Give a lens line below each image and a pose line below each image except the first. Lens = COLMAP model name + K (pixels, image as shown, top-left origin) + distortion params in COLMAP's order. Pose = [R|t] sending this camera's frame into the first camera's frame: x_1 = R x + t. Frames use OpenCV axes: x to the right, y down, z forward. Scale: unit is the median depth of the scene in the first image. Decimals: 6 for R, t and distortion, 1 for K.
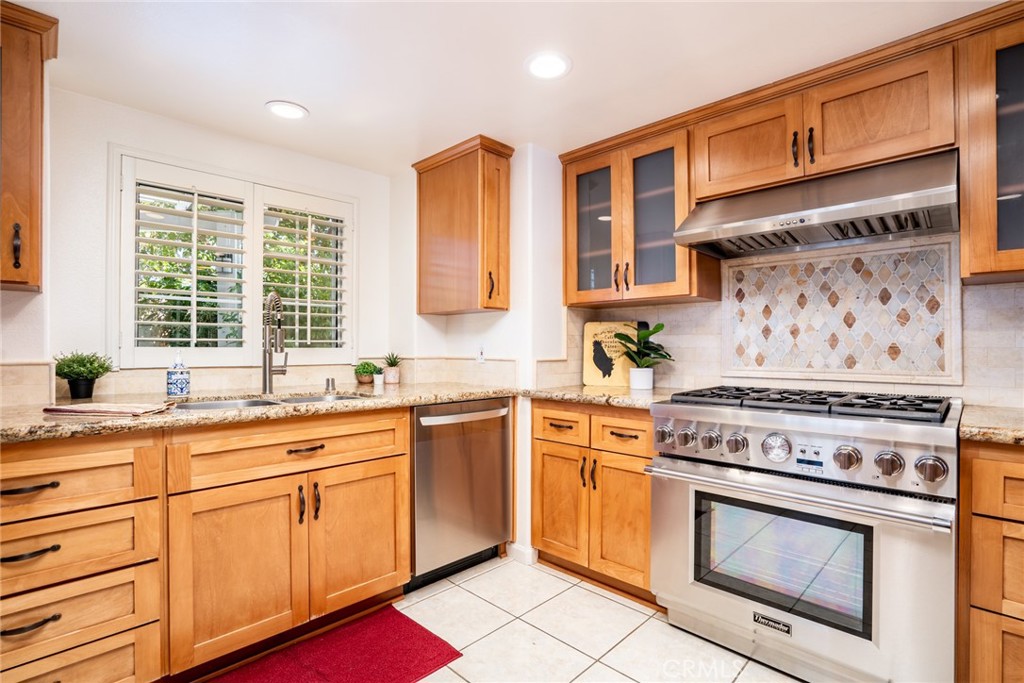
lens RADIAL K [[481.2, 0, 520.4], [0, 481.2, 346.8], [0, 0, 1]] dist [-0.040894, 0.011868]
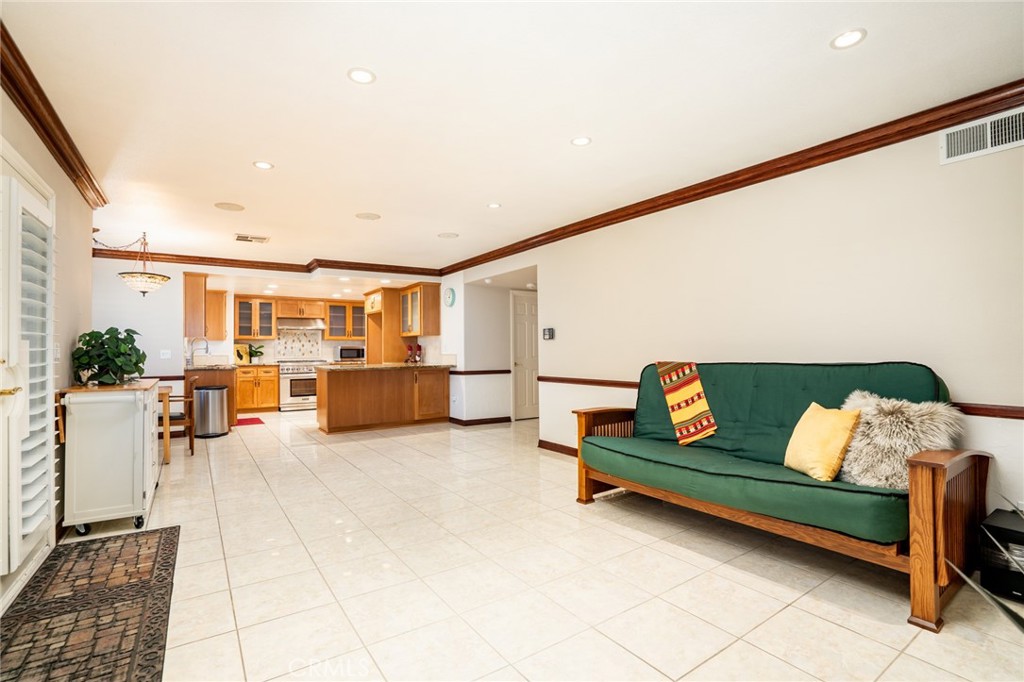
lens RADIAL K [[481.2, 0, 505.0], [0, 481.2, 342.3], [0, 0, 1]] dist [-0.040894, 0.011868]
pose [[0.222208, 0.015586, 0.974875, -3.359947], [0.007357, 0.999817, -0.017662, 0.010118], [-0.974971, 0.011097, 0.222053, -1.949327]]
